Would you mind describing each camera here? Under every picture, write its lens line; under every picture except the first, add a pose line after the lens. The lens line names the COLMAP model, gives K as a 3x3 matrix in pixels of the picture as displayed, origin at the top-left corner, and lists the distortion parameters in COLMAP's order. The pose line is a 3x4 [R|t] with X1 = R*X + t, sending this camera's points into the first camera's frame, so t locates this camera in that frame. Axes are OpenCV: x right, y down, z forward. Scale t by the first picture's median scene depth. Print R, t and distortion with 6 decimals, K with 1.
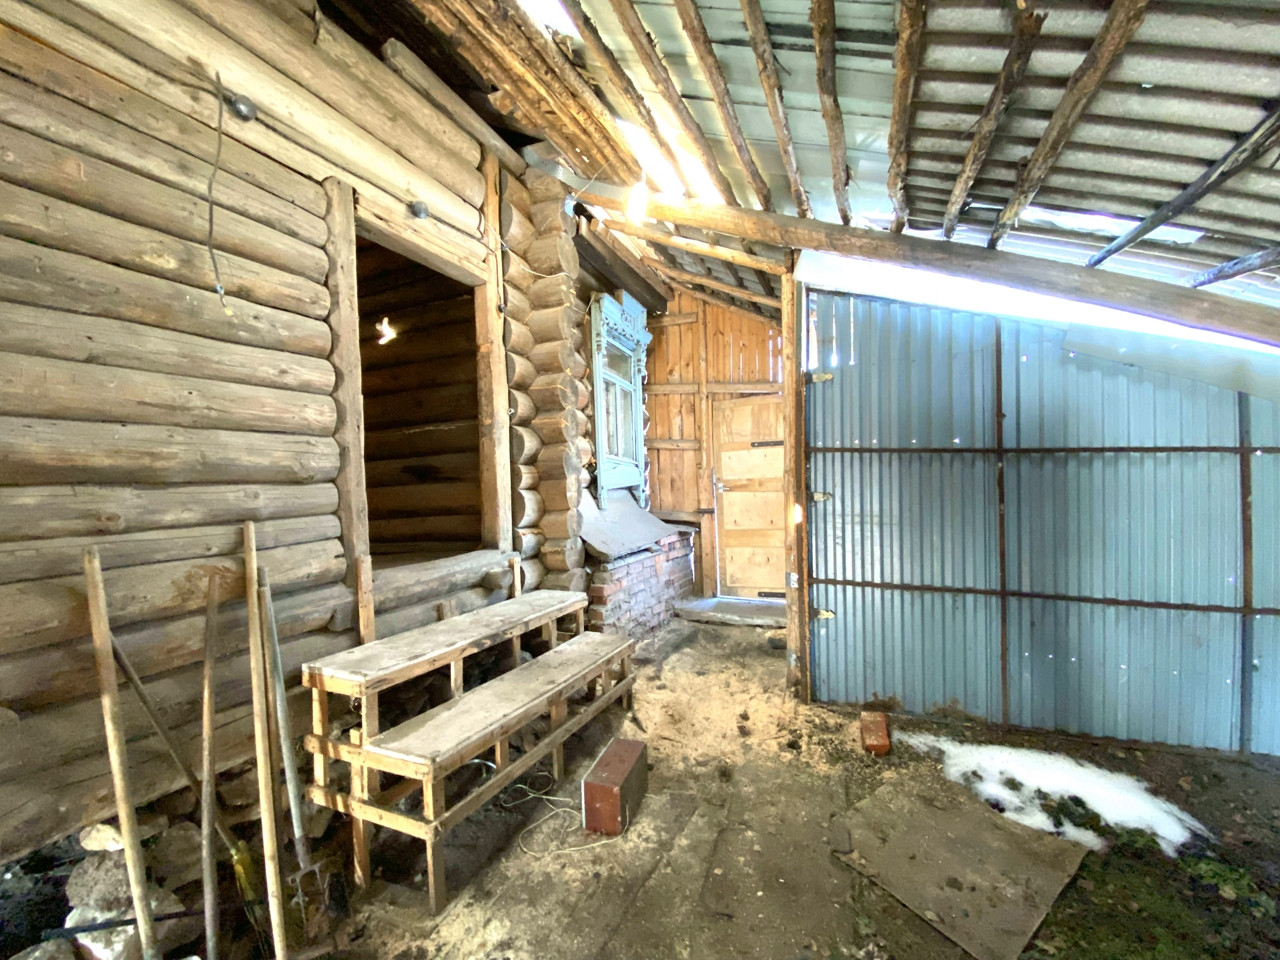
lens RADIAL K [[522.1, 0, 633.2], [0, 522.1, 483.9], [0, 0, 1]] dist [0.014761, -0.002624]
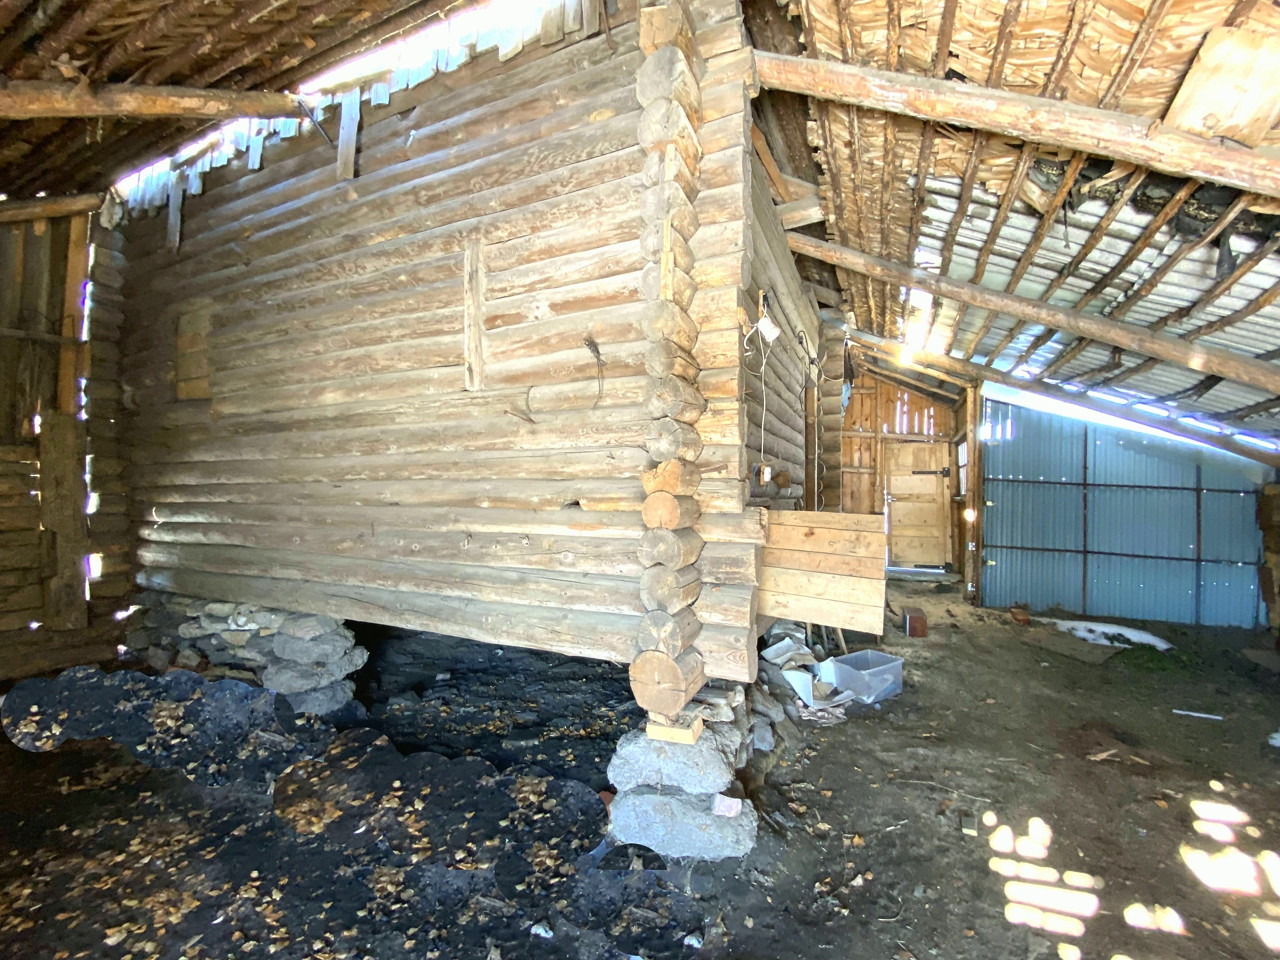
lens RADIAL K [[522.1, 0, 647.0], [0, 522.1, 481.4], [0, 0, 1]] dist [0.014761, -0.002624]
pose [[0.998719, 0.046038, -0.020974, -0.947833], [-0.046633, 0.998496, -0.028844, 0.063251], [0.019615, 0.029785, 0.999364, -1.073119]]
